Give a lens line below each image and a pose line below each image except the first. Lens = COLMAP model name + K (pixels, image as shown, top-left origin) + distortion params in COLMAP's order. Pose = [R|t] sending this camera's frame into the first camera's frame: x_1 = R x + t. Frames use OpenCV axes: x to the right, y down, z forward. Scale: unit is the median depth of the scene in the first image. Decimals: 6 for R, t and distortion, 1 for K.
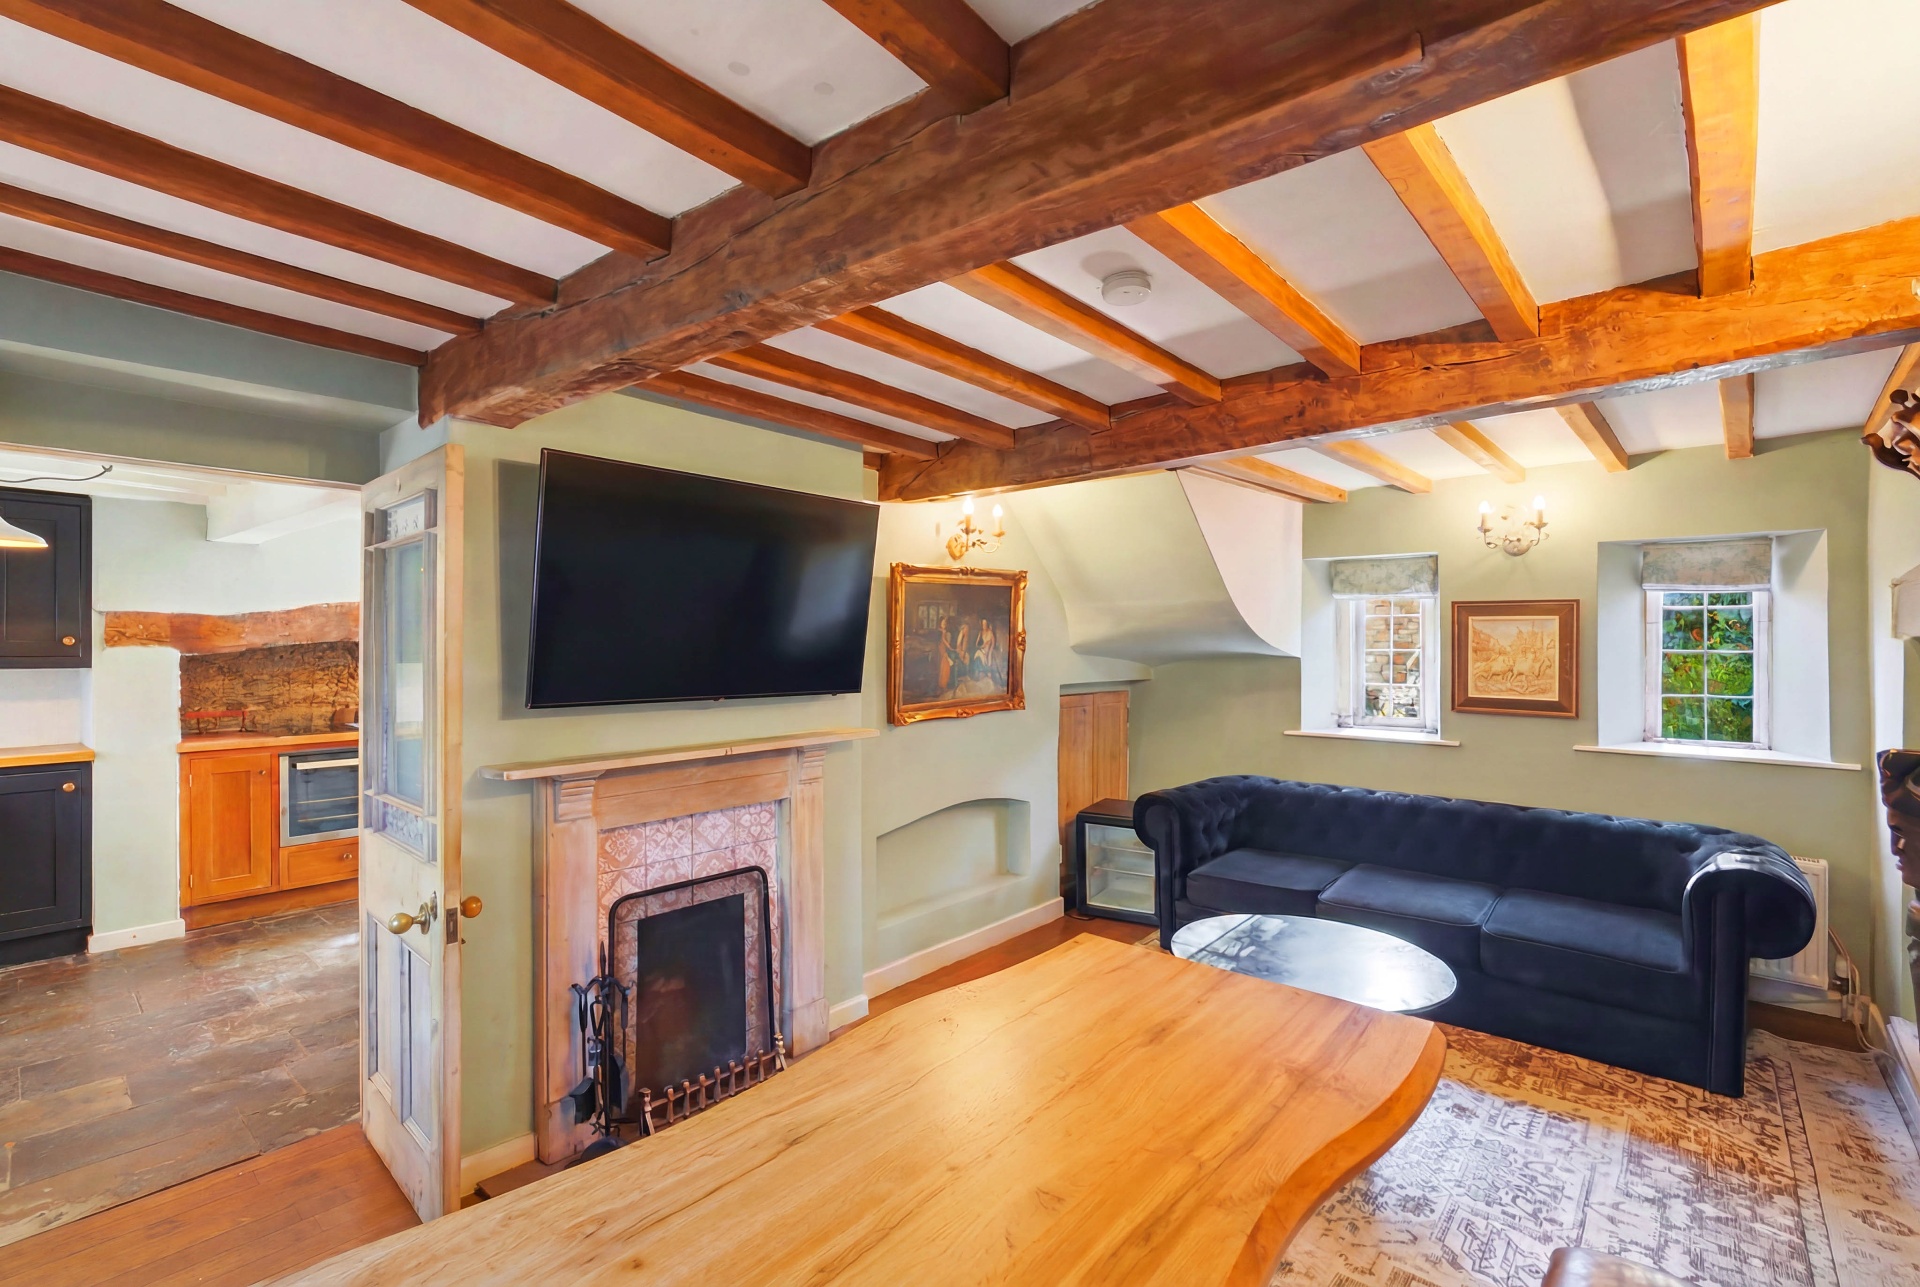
lens RADIAL K [[875.3, 0, 951.9], [0, 875.3, 641.2], [0, 0, 1]] dist [-0.000343, -0.000058]
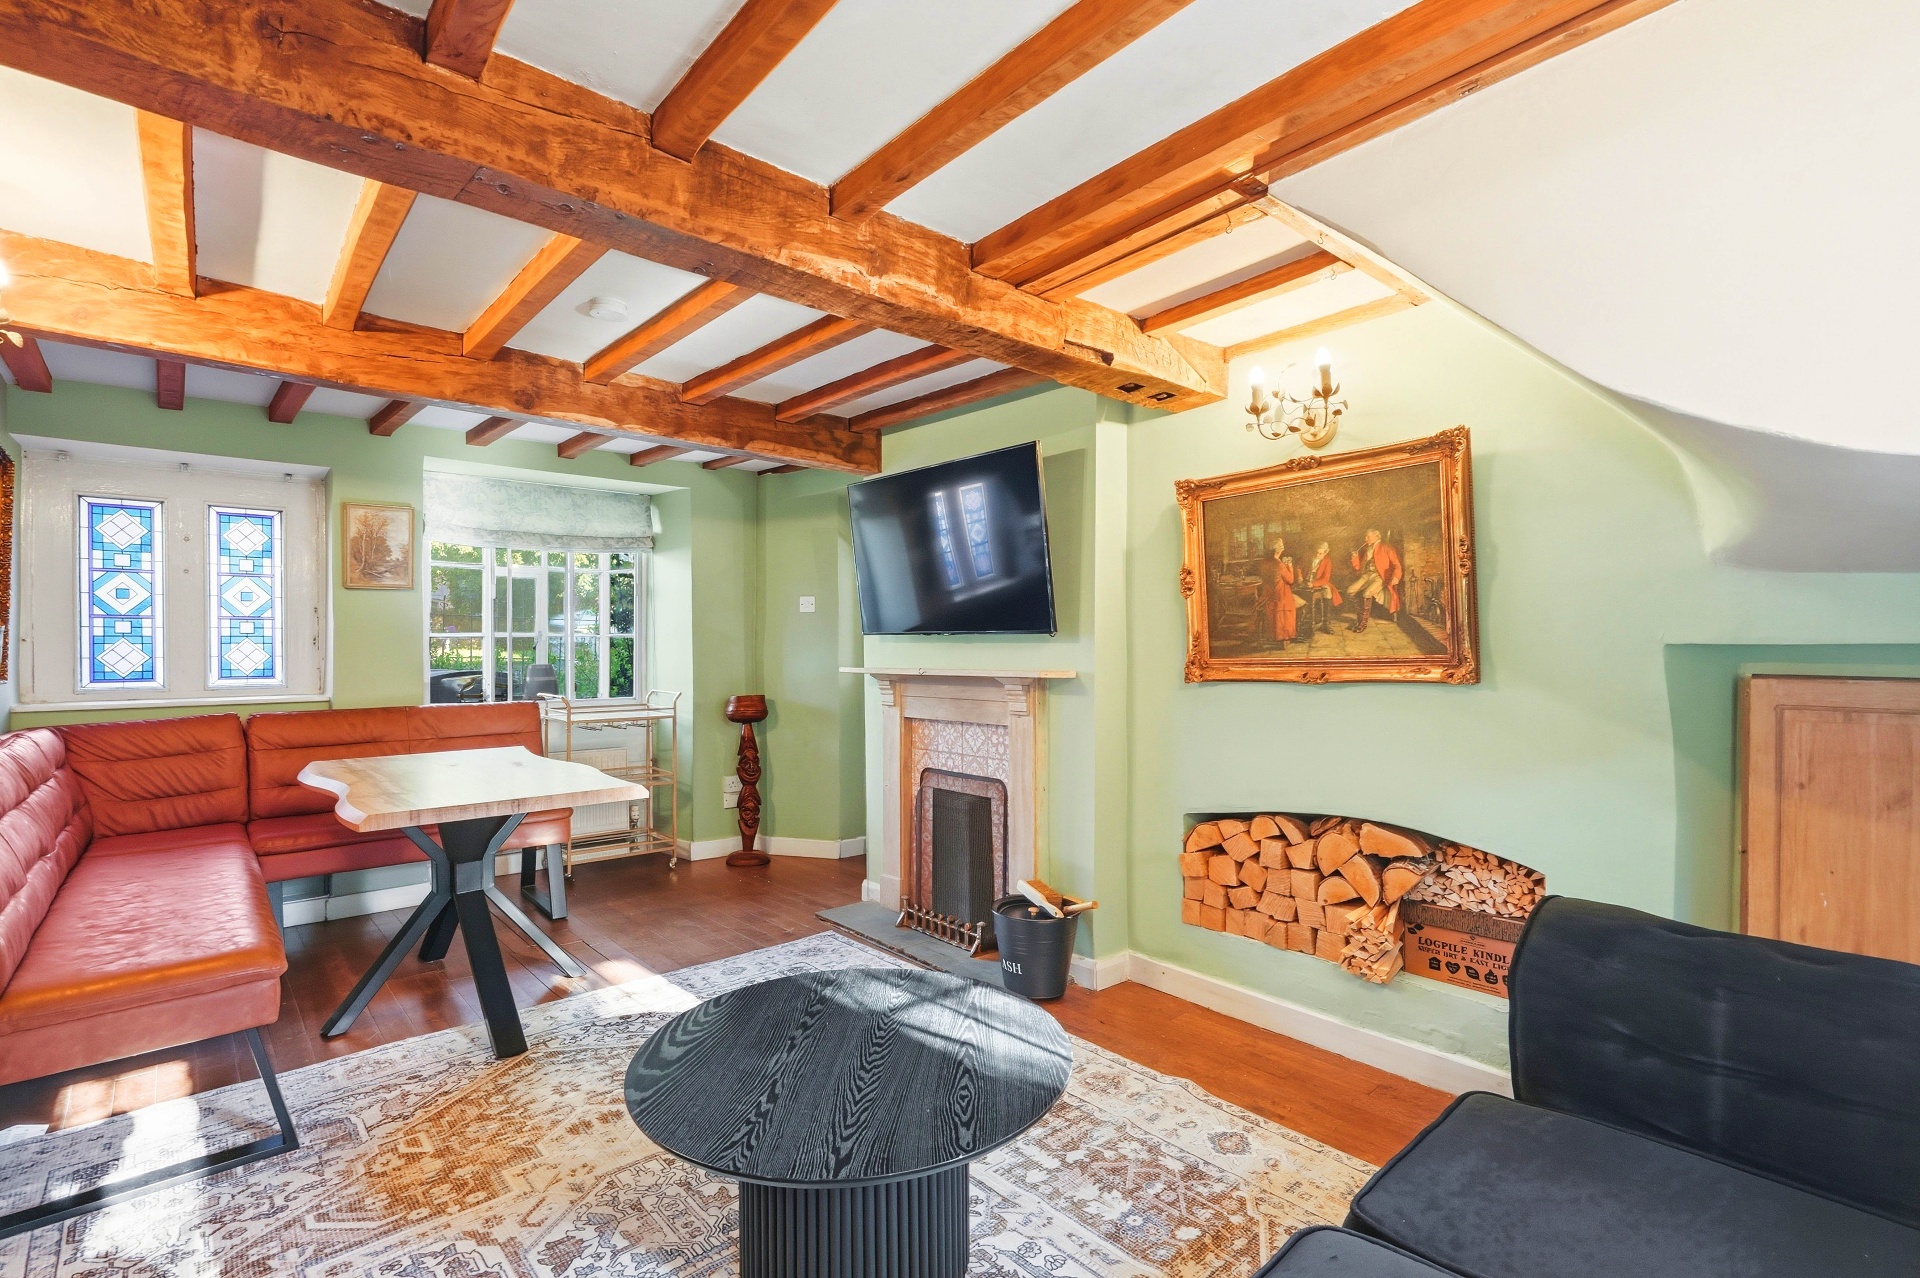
lens RADIAL K [[875.3, 0, 950.6], [0, 875.3, 647.2], [0, 0, 1]] dist [-0.000343, -0.000058]
pose [[-0.130092, 0.005702, -0.991485, 0.974422], [0.003934, 0.999979, 0.005235, 0.075351], [0.991494, -0.003219, -0.130112, 1.119943]]
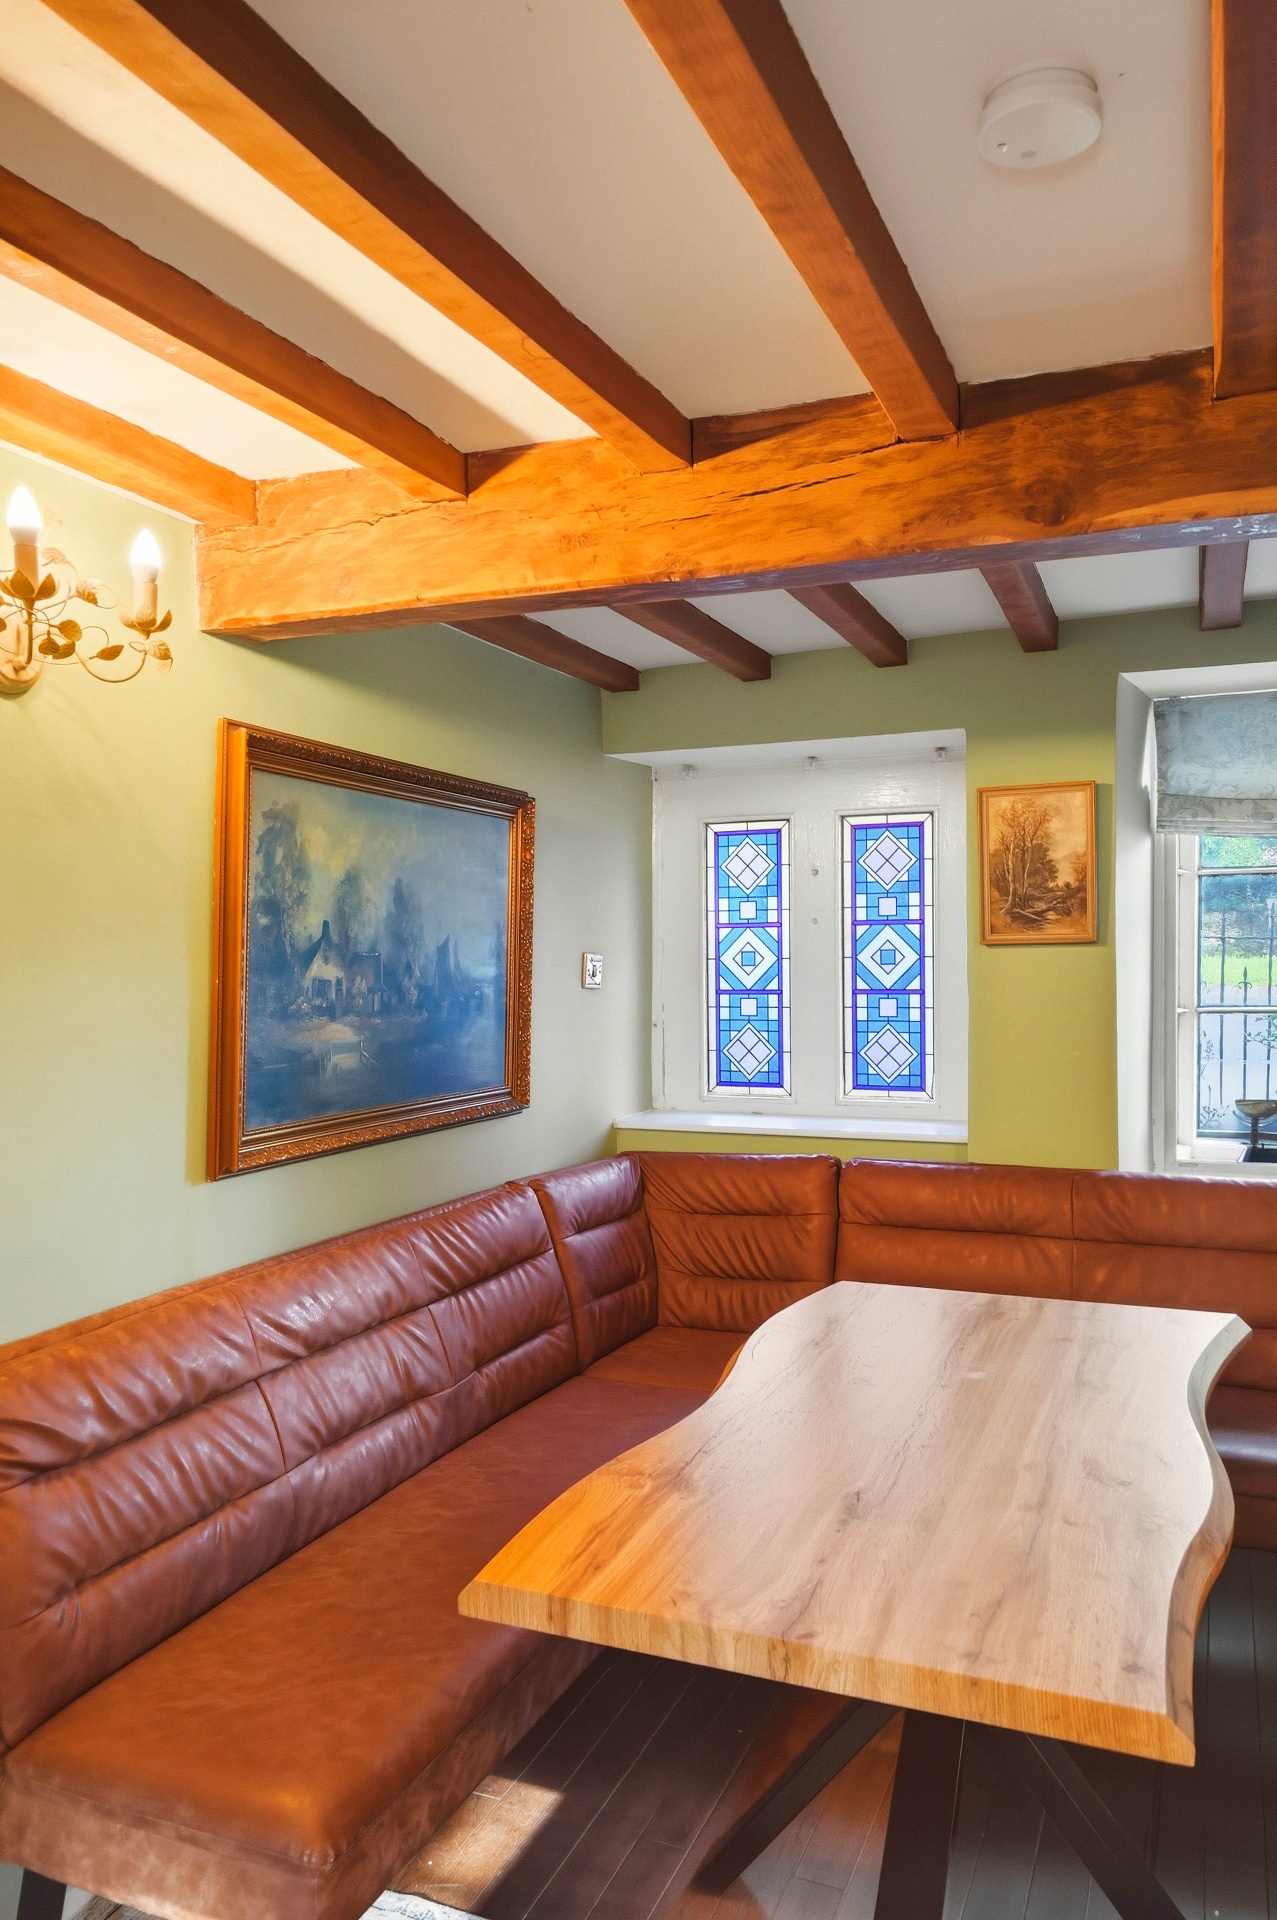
lens RADIAL K [[1357.3, 0, 636.0], [0, 1357.3, 963.9], [0, 0, 1]] dist [0.002292, -0.000218]
pose [[-0.951730, 0.012930, -0.306665, 0.476340], [0.010860, 0.999905, 0.008457, 0.003690], [0.306746, 0.004718, -0.951780, 1.037797]]
